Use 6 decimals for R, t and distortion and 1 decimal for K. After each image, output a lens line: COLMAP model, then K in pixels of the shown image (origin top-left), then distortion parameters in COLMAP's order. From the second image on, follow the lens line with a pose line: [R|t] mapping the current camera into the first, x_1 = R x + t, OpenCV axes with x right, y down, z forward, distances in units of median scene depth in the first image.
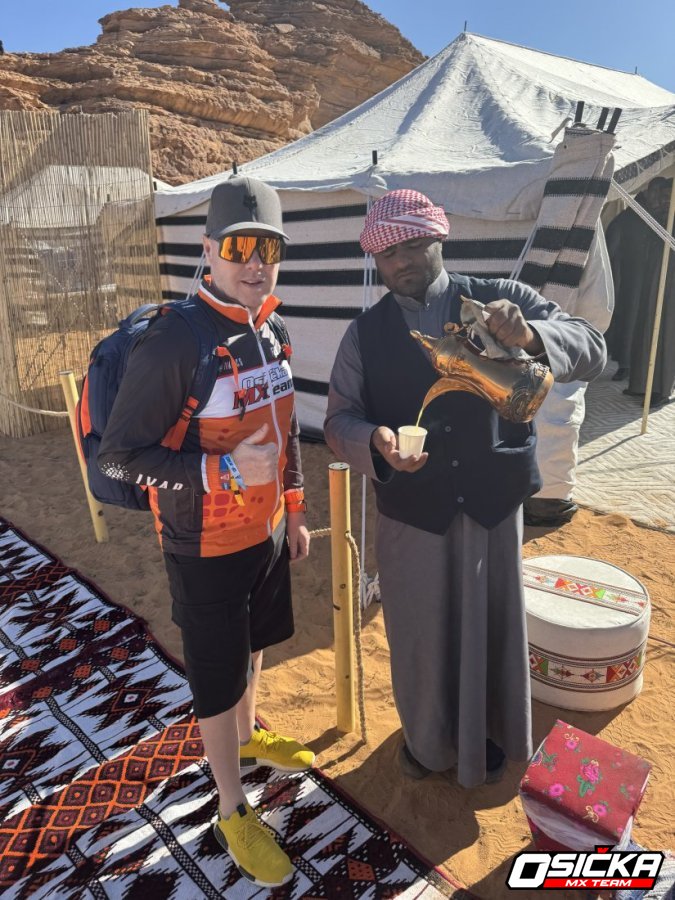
lens RADIAL K [[626.8, 0, 337.2], [0, 626.8, 450.8], [0, 0, 1]] dist [-0.006285, -0.001187]
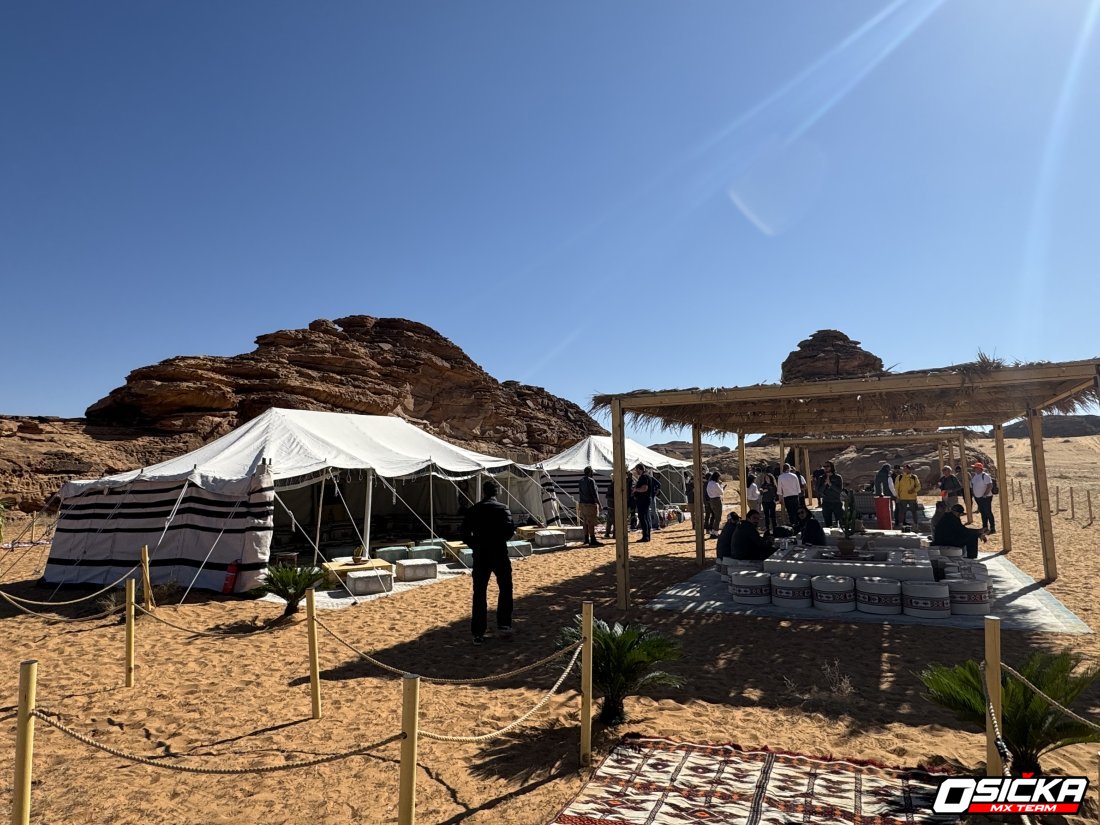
lens RADIAL K [[705.2, 0, 549.4], [0, 705.2, 413.1], [0, 0, 1]] dist [-0.001838, -0.000203]
pose [[0.956974, 0.048731, 0.286052, -0.201374], [0.080497, 0.902524, -0.423049, 0.168178], [-0.278784, 0.427873, 0.859770, -0.436163]]
